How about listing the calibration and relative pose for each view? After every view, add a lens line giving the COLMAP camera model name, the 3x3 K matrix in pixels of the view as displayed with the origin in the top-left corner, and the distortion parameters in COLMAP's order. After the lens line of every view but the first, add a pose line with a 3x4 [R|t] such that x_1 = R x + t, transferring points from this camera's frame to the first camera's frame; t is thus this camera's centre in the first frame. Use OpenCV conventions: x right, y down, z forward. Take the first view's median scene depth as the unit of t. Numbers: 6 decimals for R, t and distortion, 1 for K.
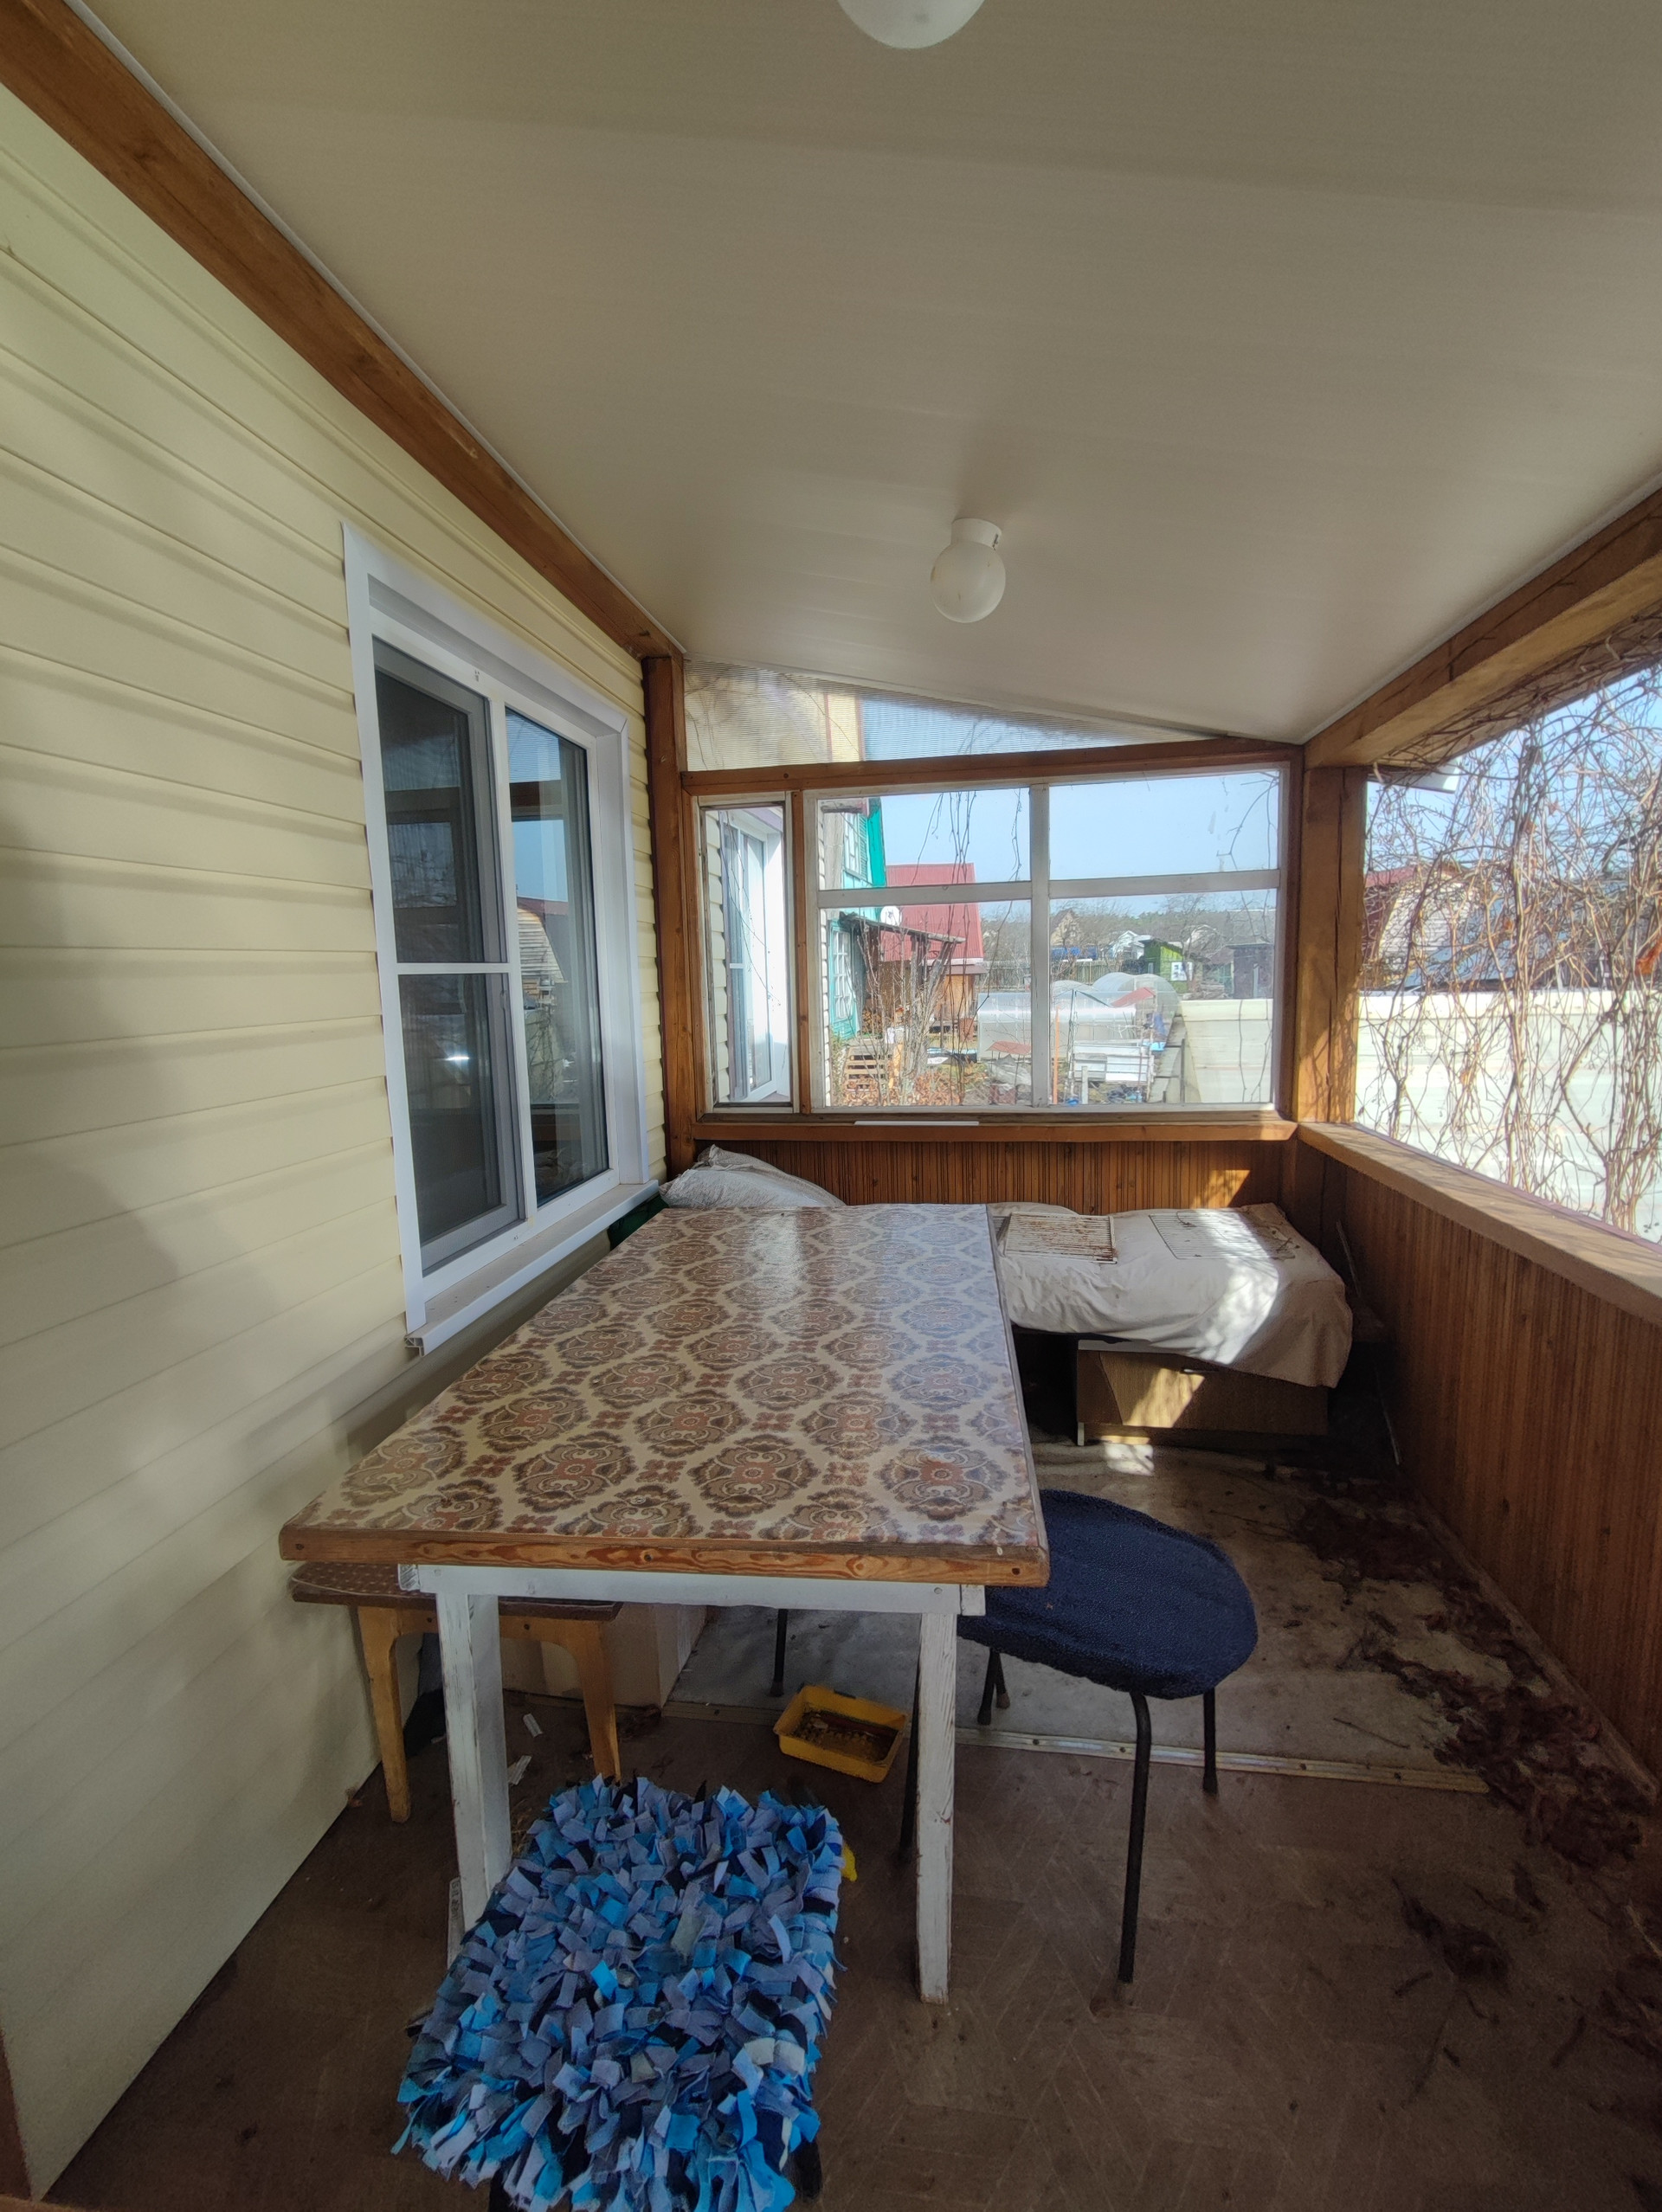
lens RADIAL K [[1005.2, 0, 827.5], [0, 1005.2, 1107.7], [0, 0, 1]] dist [-0.019119, 0.010012]
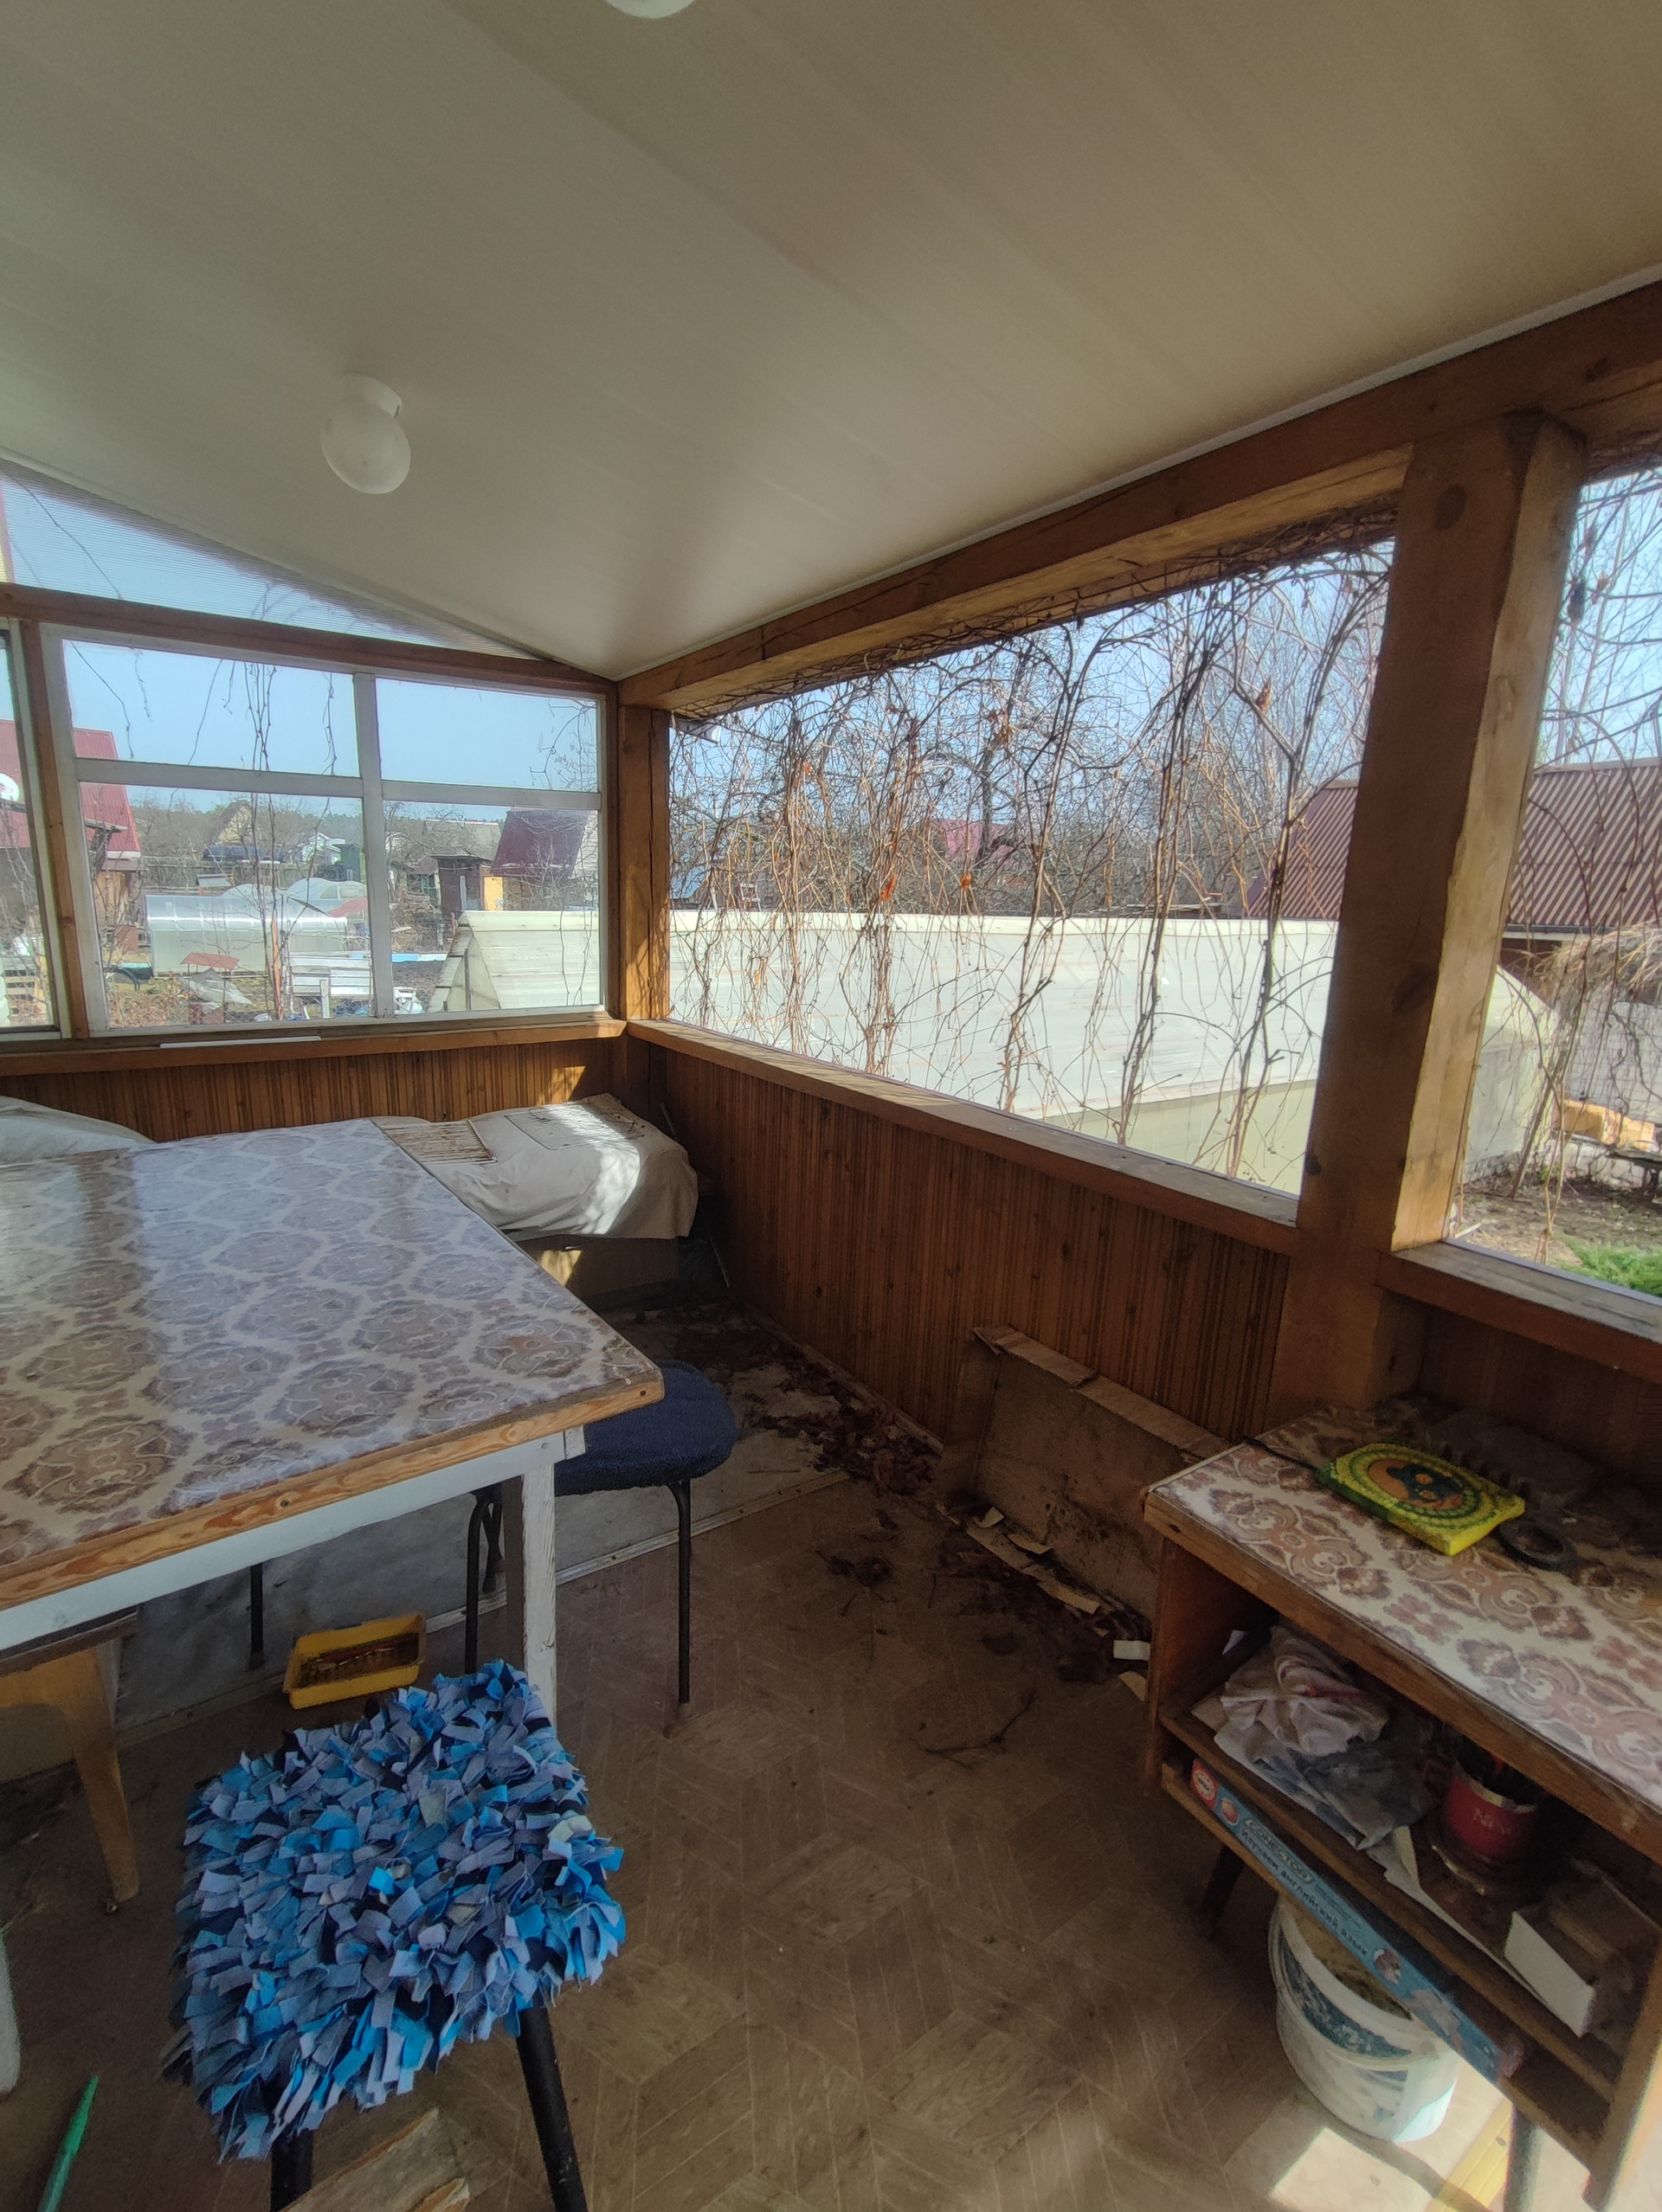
lens RADIAL K [[1005.2, 0, 828.8], [0, 1005.2, 1113.4], [0, 0, 1]] dist [-0.019119, 0.010012]
pose [[0.724667, -0.105891, 0.680914, -0.229157], [0.043097, 0.993153, 0.108583, 0.007217], [-0.687750, -0.049341, 0.724269, 0.000872]]
